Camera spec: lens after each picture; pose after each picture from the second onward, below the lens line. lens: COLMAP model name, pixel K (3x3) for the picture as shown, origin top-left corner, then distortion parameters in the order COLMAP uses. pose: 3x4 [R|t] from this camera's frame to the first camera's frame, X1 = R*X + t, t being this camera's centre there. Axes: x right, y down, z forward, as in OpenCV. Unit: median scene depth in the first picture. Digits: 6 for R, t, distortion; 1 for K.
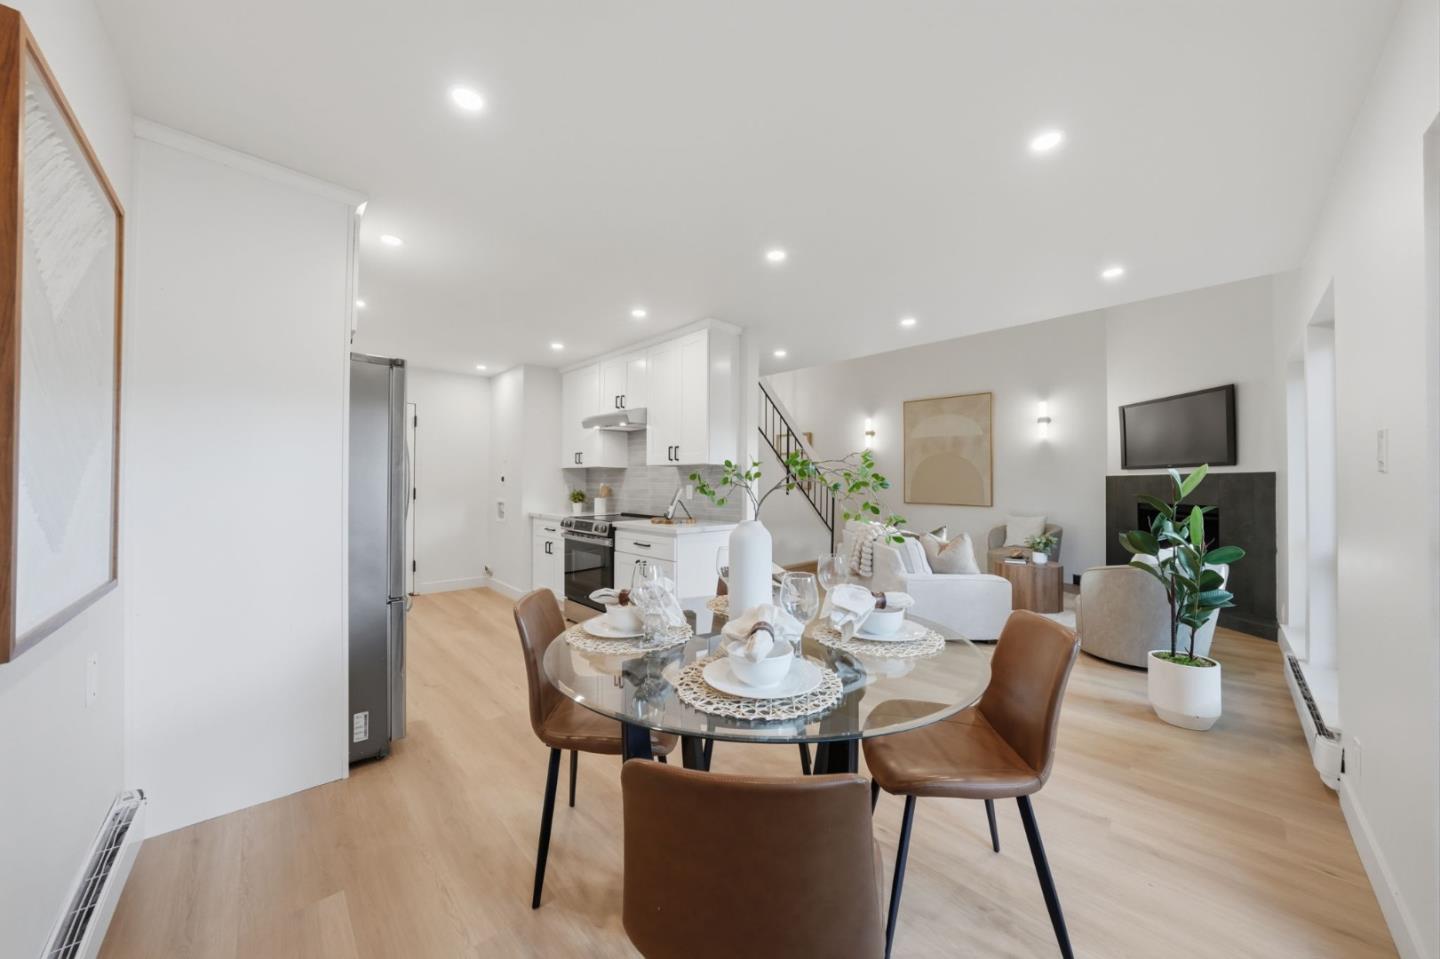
lens RADIAL K [[492.4, 0, 724.7], [0, 492.4, 479.2], [0, 0, 1]] dist [-0.018987, 0.000271]
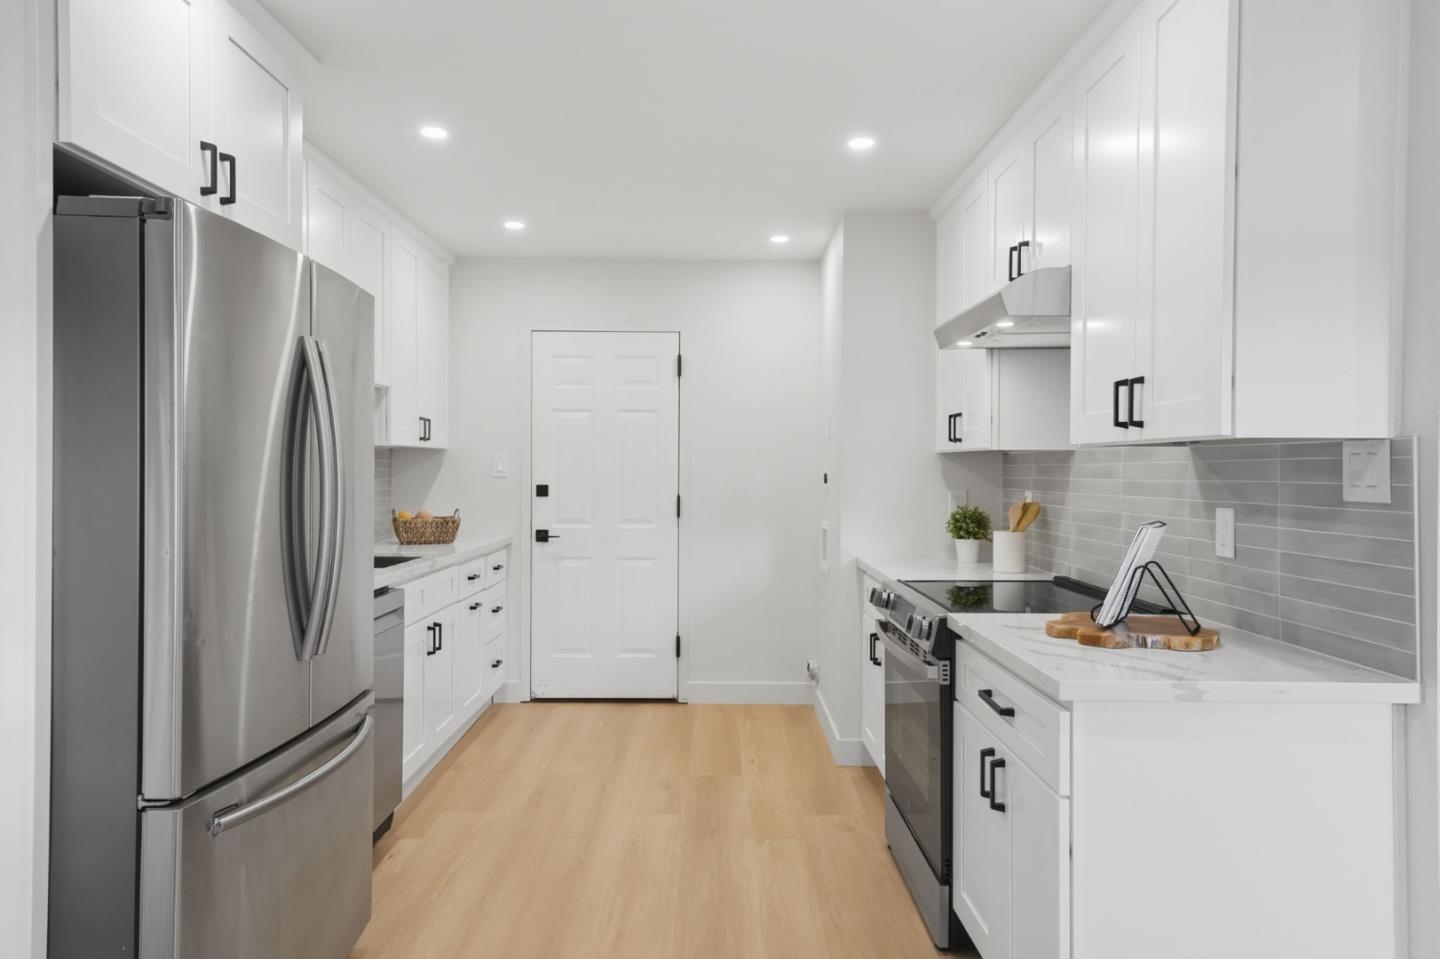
lens RADIAL K [[934.6, 0, 720.0], [0, 934.6, 479.5], [0, 0, 1]] dist [0.021173, 0.000834]
pose [[0.721923, 0.006740, -0.691941, 0.095700], [0.002858, 0.999915, 0.012721, -0.013264], [0.691967, -0.011161, 0.721842, 0.383105]]
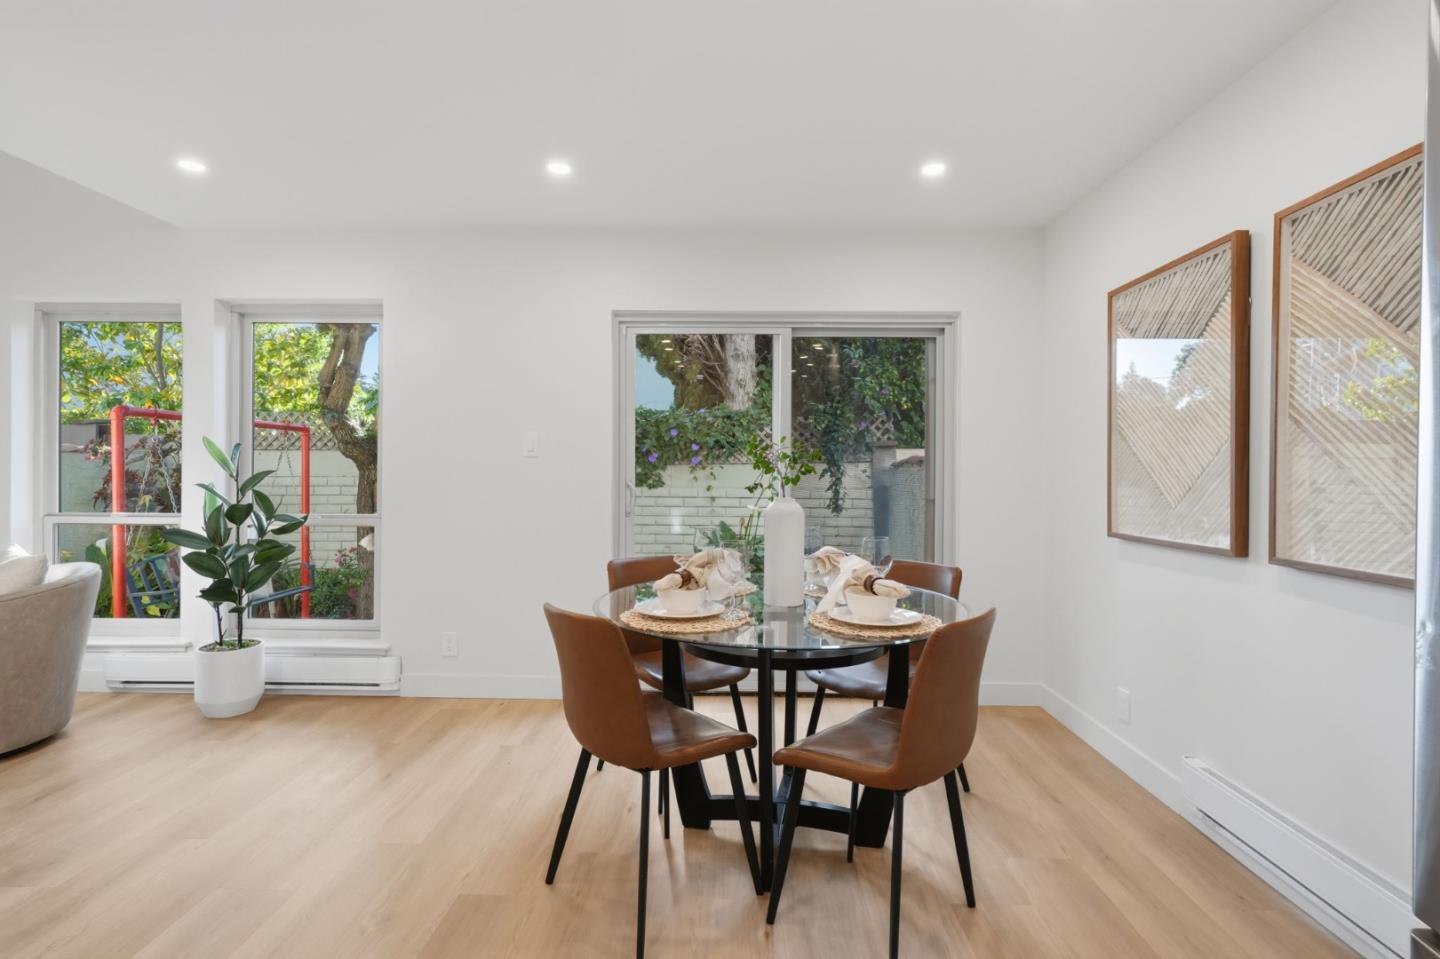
lens RADIAL K [[713.1, 0, 720.0], [0, 713.1, 479.5], [0, 0, 1]] dist [-0.000197, 0.000245]
pose [[-0.699984, -0.015707, 0.713985, -0.341156], [-0.018457, 0.999822, 0.003900, 0.014063], [-0.713920, -0.010448, -0.700150, 0.767264]]
